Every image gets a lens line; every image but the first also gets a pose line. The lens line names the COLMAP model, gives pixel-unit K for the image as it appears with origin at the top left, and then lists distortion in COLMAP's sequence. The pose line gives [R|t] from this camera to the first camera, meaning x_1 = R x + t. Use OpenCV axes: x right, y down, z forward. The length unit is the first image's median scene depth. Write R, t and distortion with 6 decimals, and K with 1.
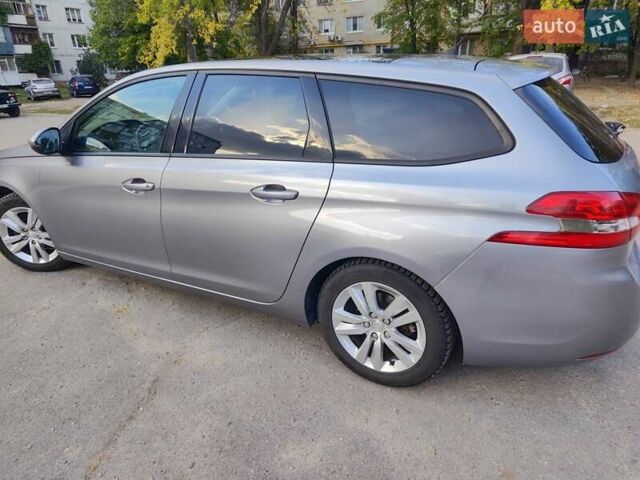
lens RADIAL K [[421.3, 0, 320.0], [0, 421.3, 240.0], [0, 0, 1]] dist [0.073951, -0.066236]
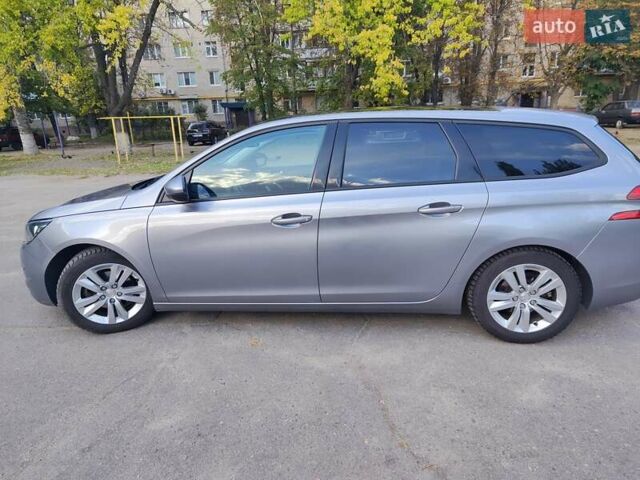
lens RADIAL K [[421.3, 0, 320.0], [0, 421.3, 240.0], [0, 0, 1]] dist [0.073951, -0.066236]
pose [[0.924380, -0.113717, 0.364129, -0.793107], [0.152784, 0.984996, -0.080247, 0.026138], [-0.349540, 0.129812, 0.927885, -0.052569]]
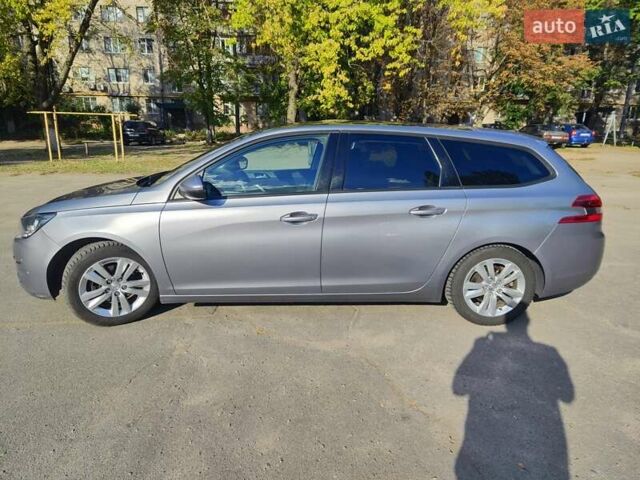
lens RADIAL K [[421.3, 0, 320.0], [0, 421.3, 240.0], [0, 0, 1]] dist [0.073951, -0.066236]
pose [[0.857775, -0.096801, 0.504828, -1.035716], [0.154121, 0.985357, -0.072931, 0.036530], [-0.490376, 0.140364, 0.860133, -0.086332]]
